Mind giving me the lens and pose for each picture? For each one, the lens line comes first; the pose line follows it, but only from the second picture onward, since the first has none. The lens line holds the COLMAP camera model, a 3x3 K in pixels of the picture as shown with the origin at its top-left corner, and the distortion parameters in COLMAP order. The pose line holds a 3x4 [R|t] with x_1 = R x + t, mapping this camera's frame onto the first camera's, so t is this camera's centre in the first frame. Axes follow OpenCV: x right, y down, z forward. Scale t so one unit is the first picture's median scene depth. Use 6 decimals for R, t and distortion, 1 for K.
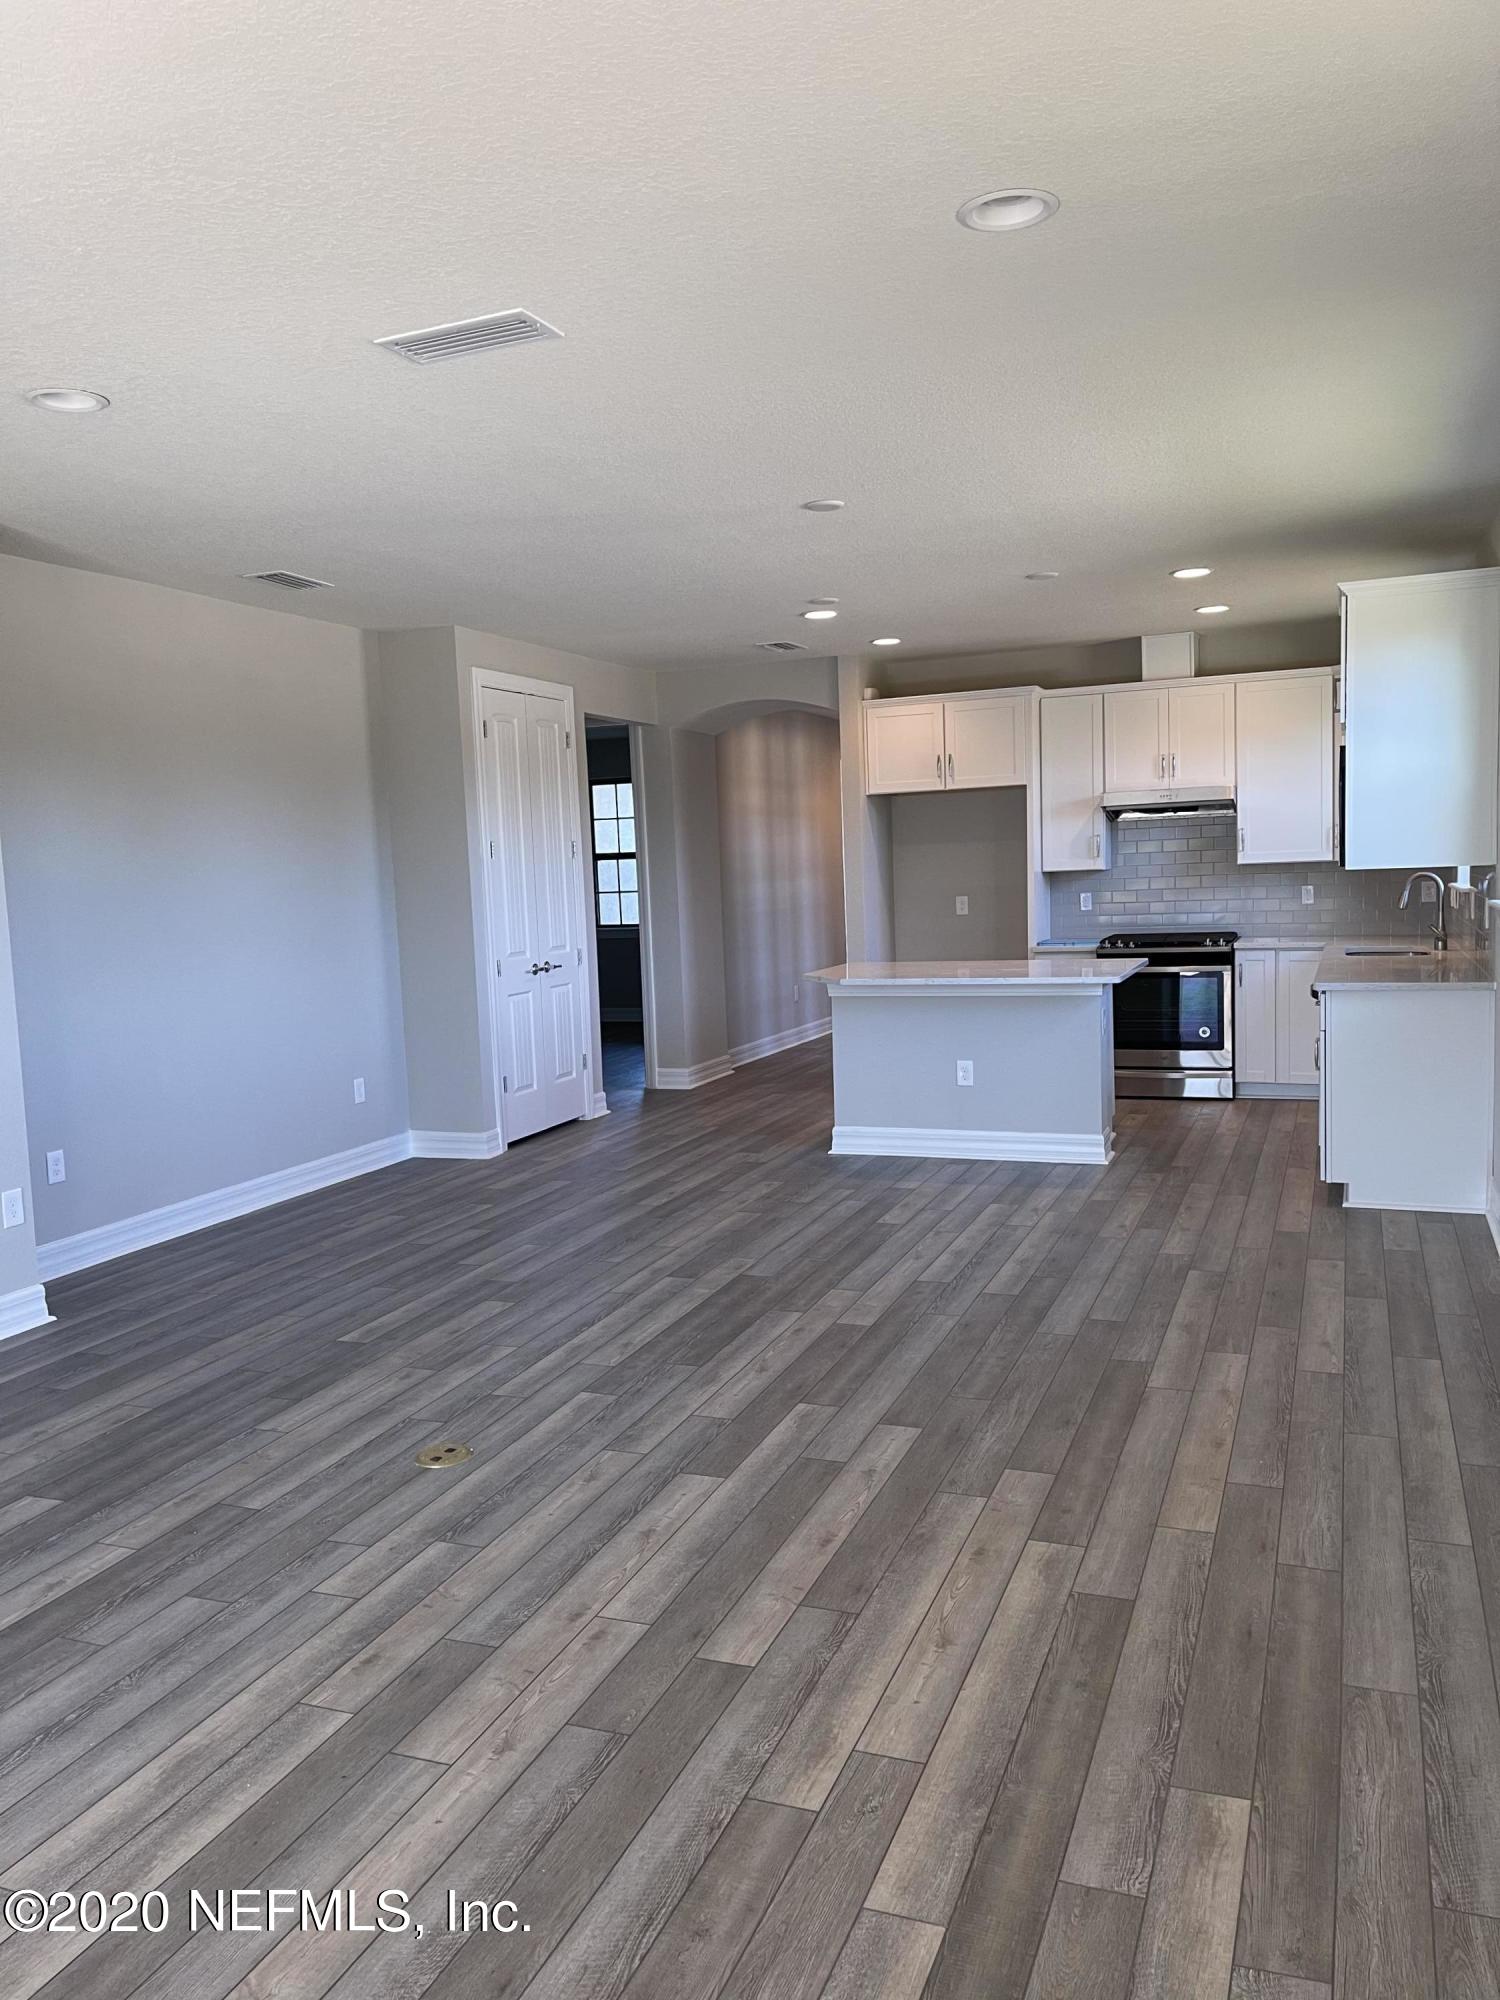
lens RADIAL K [[1509.7, 0, 735.7], [0, 1509.7, 995.6], [0, 0, 1]] dist [0.024789, -0.001122]
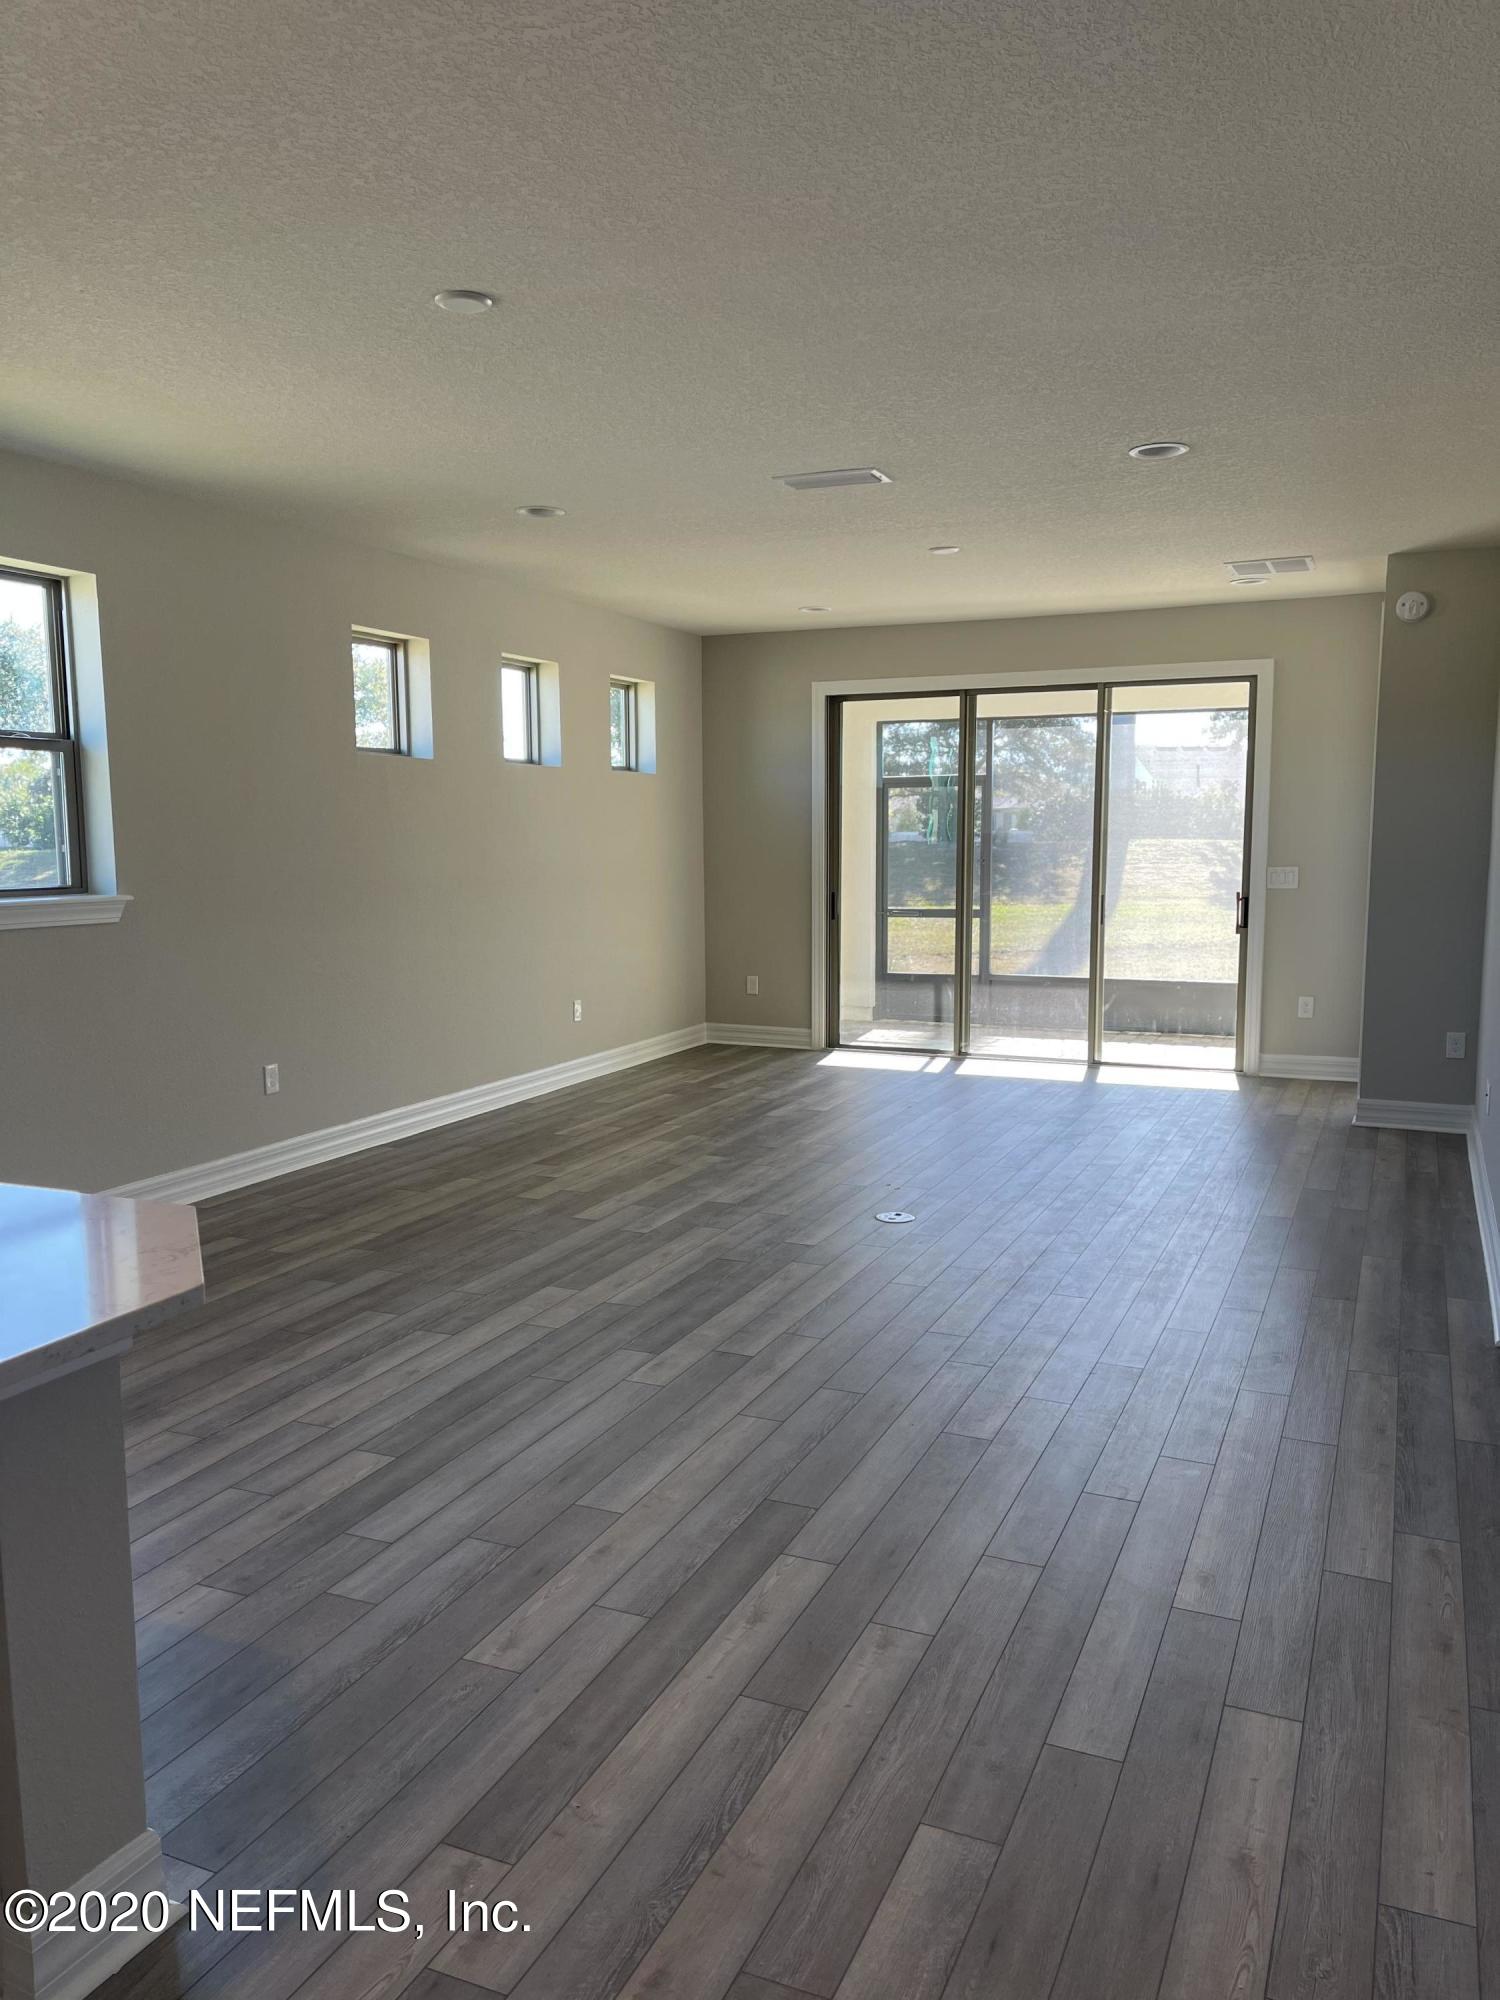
lens RADIAL K [[1509.7, 0, 750.8], [0, 1509.7, 1003.5], [0, 0, 1]] dist [0.024789, -0.001122]
pose [[-0.998712, 0.040037, 0.031162, -0.084503], [0.045459, 0.978900, 0.199221, -0.161372], [-0.022528, 0.200381, -0.979459, 1.915328]]
